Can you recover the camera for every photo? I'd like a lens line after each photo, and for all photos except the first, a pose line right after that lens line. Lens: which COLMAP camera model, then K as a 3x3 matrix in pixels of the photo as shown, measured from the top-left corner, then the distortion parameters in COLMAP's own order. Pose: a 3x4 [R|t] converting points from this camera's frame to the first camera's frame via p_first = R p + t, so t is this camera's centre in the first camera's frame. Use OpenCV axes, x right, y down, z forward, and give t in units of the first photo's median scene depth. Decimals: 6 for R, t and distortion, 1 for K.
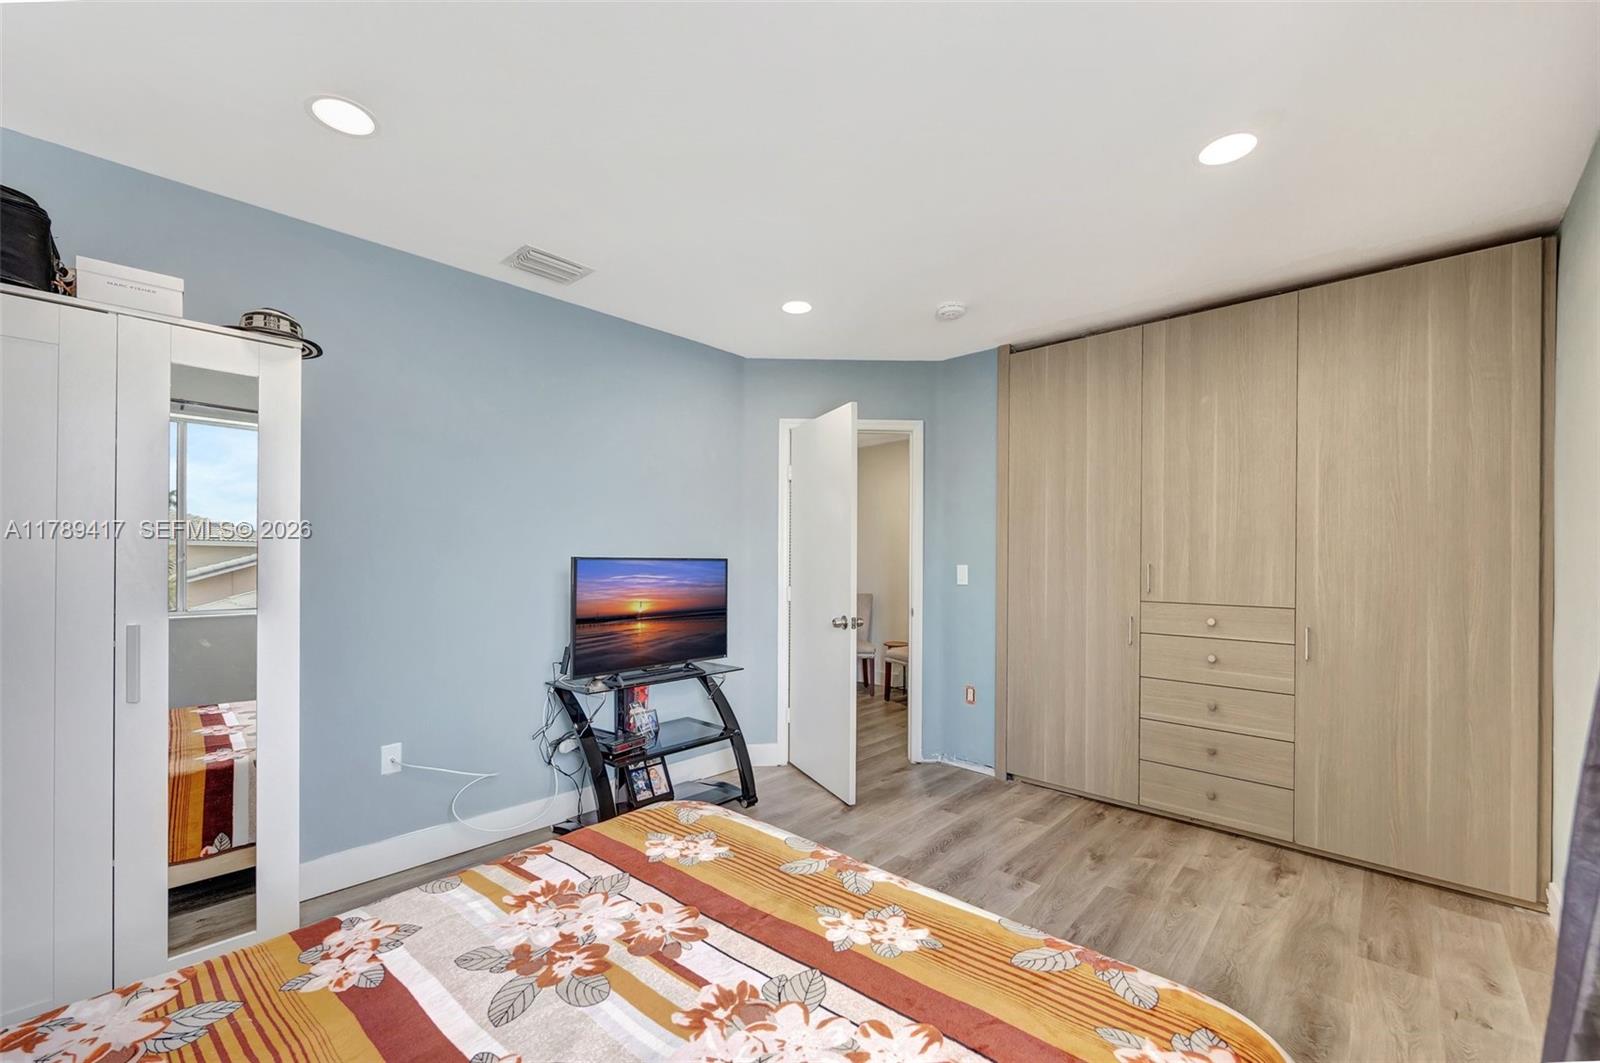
lens RADIAL K [[603.4, 0, 769.7], [0, 603.4, 565.4], [0, 0, 1]] dist [-0.001275, -0.000123]
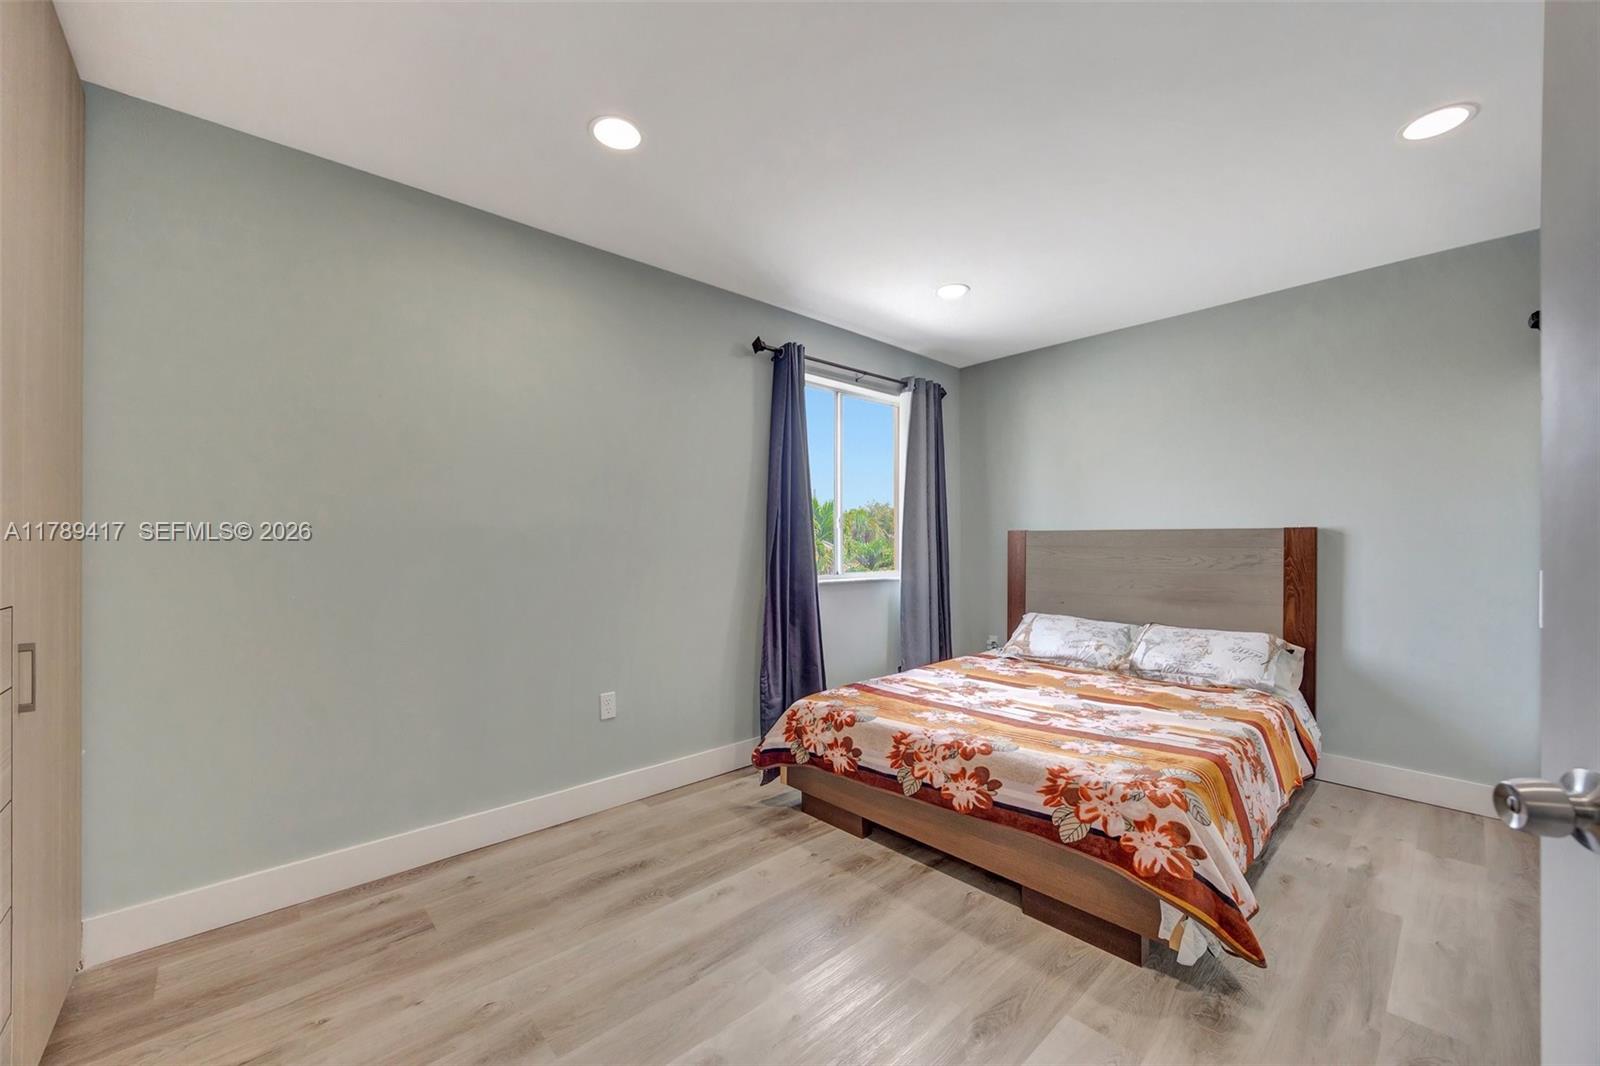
lens RADIAL K [[649.7, 0, 805.4], [0, 649.7, 539.4], [0, 0, 1]] dist [-0.000493, -0.000069]
pose [[-0.999830, -0.001580, 0.018358, 0.519242], [-0.001646, 0.999992, -0.003580, 0.045416], [-0.018352, -0.003610, -0.999825, 2.778051]]
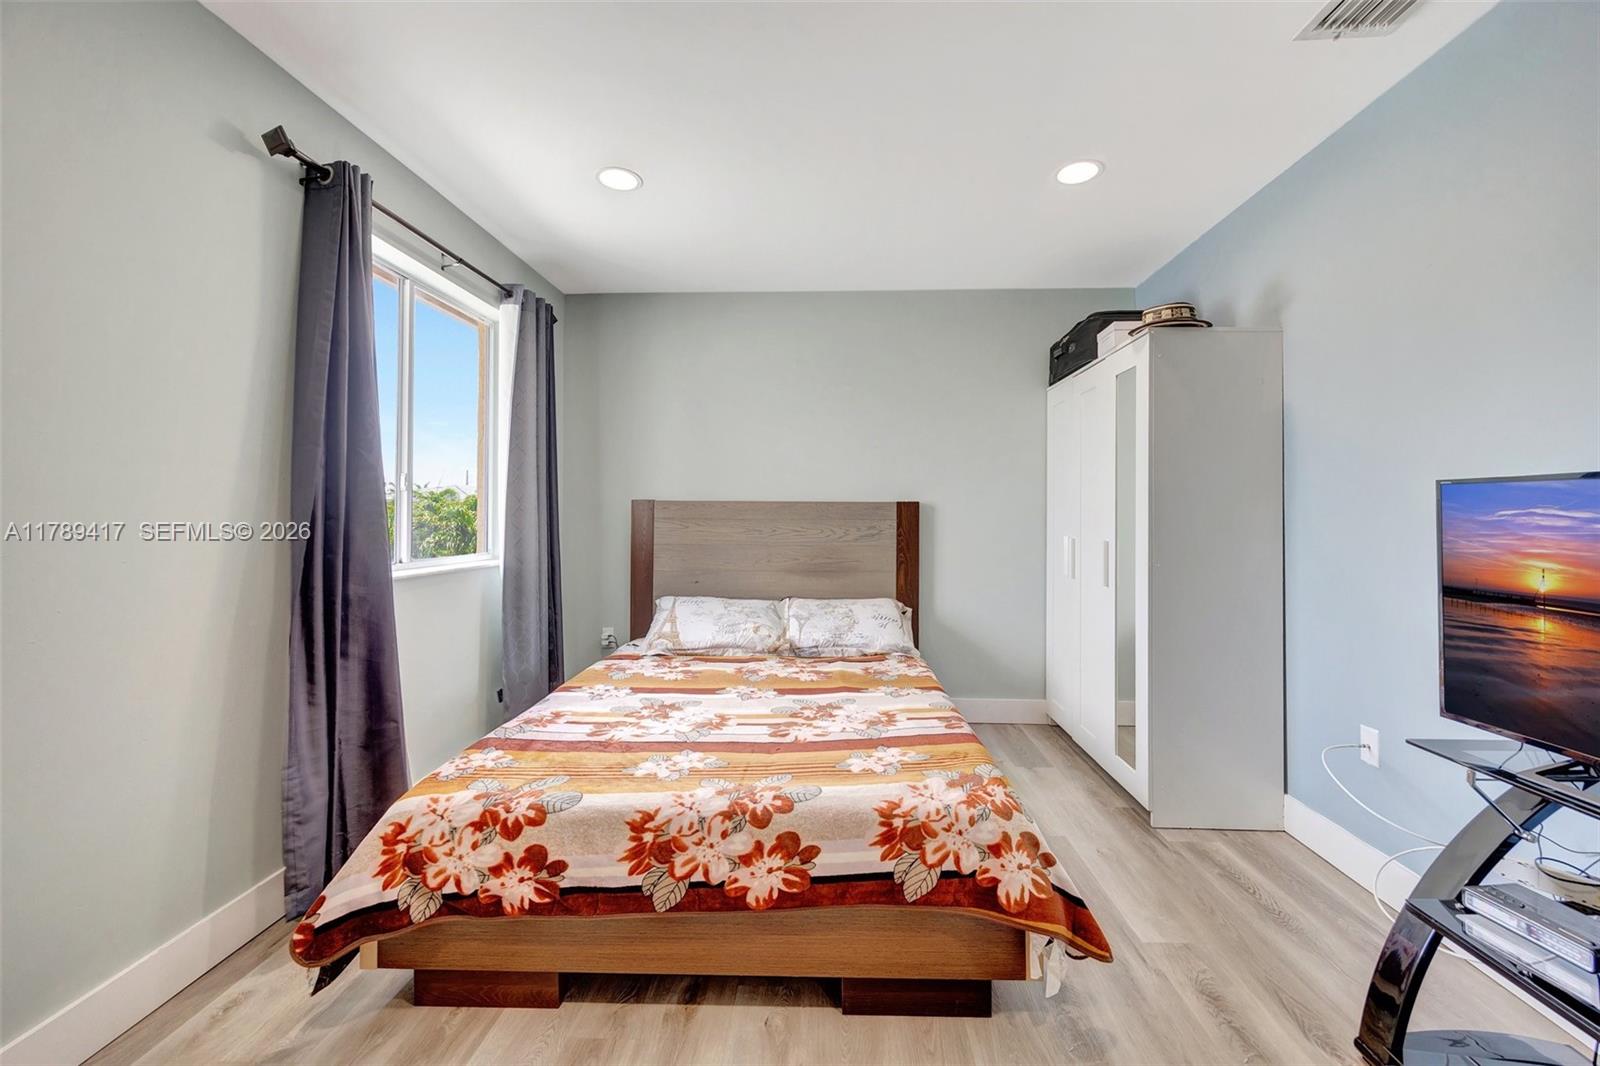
lens RADIAL K [[643.0, 0, 833.9], [0, 643.0, 501.8], [0, 0, 1]] dist [-0.002023, 0.000115]
pose [[-0.708149, -0.018870, -0.705810, 0.844462], [-0.005281, 0.999756, -0.021430, 0.049533], [0.706043, -0.011448, -0.708077, 2.042001]]
